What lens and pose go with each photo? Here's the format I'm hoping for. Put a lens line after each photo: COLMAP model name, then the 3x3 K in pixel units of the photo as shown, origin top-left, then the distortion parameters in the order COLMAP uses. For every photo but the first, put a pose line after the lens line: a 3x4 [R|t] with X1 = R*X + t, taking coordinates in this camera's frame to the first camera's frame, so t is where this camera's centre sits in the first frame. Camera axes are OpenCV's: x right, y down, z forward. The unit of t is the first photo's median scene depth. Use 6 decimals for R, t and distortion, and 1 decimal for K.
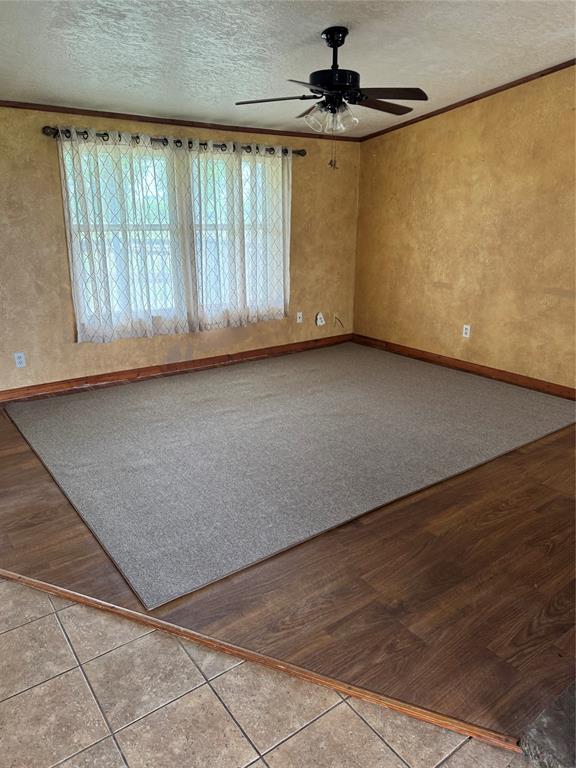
lens RADIAL K [[535.8, 0, 288.0], [0, 535.8, 384.0], [0, 0, 1]] dist [0.057256, -0.089157]
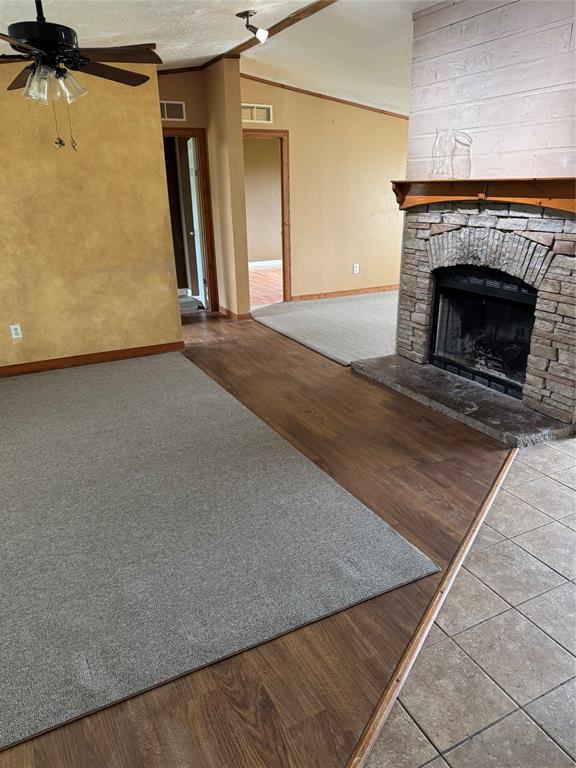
lens RADIAL K [[535.8, 0, 288.0], [0, 535.8, 384.0], [0, 0, 1]] dist [0.057256, -0.089157]
pose [[0.172984, -0.348441, 0.921230, -0.530653], [0.322960, 0.903684, 0.281161, -0.145391], [-0.930470, 0.248884, 0.268856, 0.402895]]
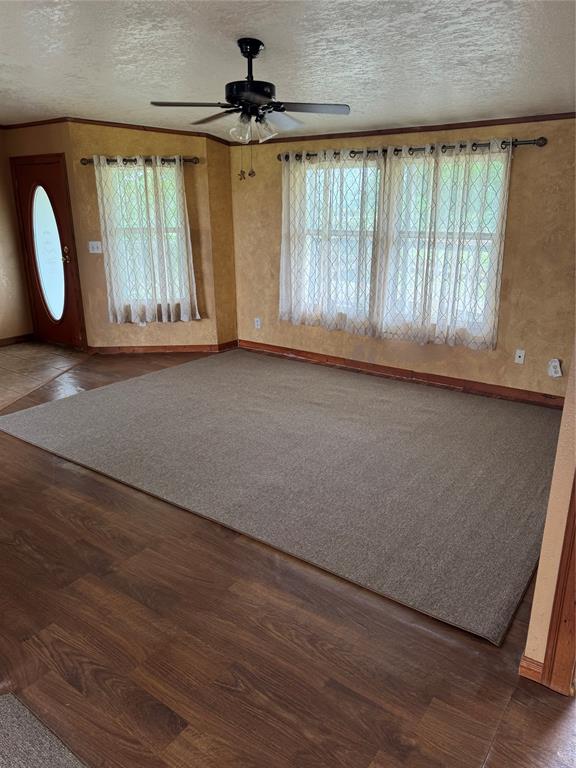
lens RADIAL K [[545.8, 0, 303.8], [0, 545.8, 383.6], [0, 0, 1]] dist [0.051383, -0.103101]
pose [[0.313490, 0.279418, -0.907551, 0.831637], [-0.290990, 0.938016, 0.188283, -0.188647], [0.903908, 0.205063, 0.375367, 0.570179]]
